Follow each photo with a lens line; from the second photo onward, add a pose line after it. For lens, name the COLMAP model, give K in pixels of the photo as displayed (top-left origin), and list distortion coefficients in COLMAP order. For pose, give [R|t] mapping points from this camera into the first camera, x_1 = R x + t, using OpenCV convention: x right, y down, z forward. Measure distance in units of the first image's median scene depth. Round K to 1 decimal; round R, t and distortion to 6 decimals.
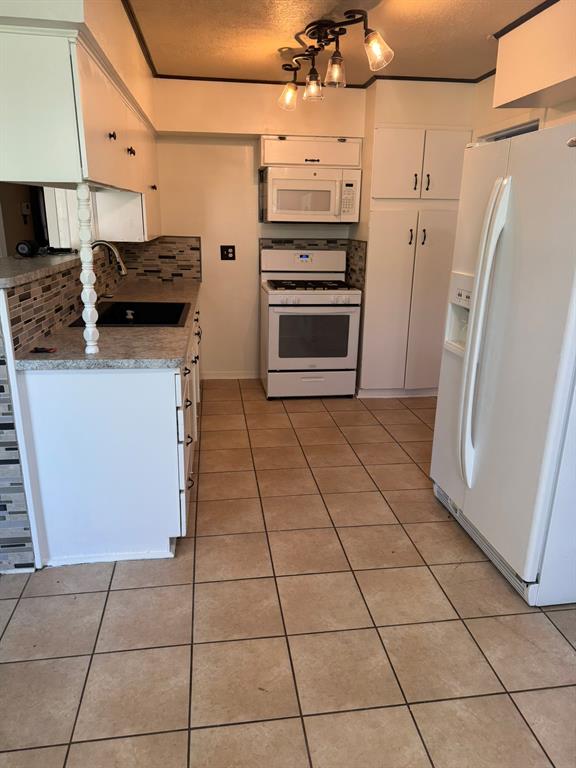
lens RADIAL K [[530.0, 0, 288.5], [0, 530.0, 387.7], [0, 0, 1]] dist [0.021036, -0.000082]
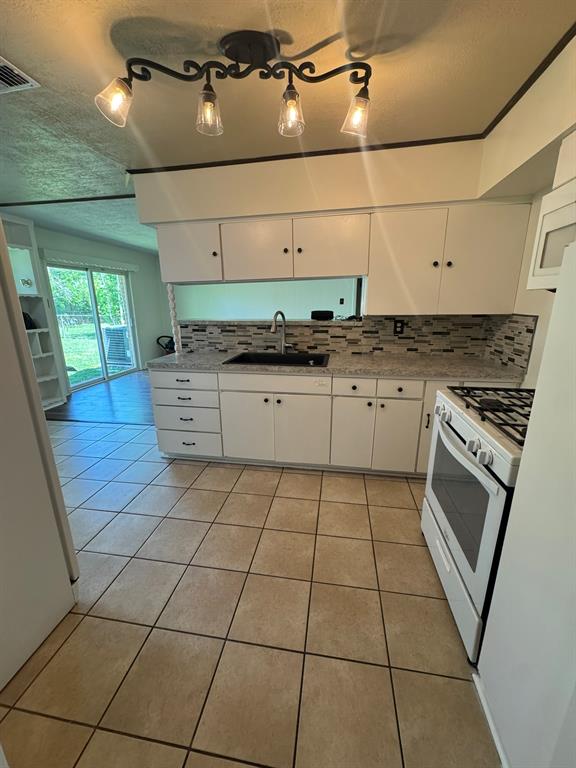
lens RADIAL K [[305.7, 0, 288.6], [0, 305.7, 379.3], [0, 0, 1]] dist [-0.001068, -0.000046]
pose [[-0.292917, 0.213248, -0.932054, 0.355238], [-0.273871, 0.915254, 0.295473, -0.237947], [0.916076, 0.341812, -0.209691, 0.817601]]
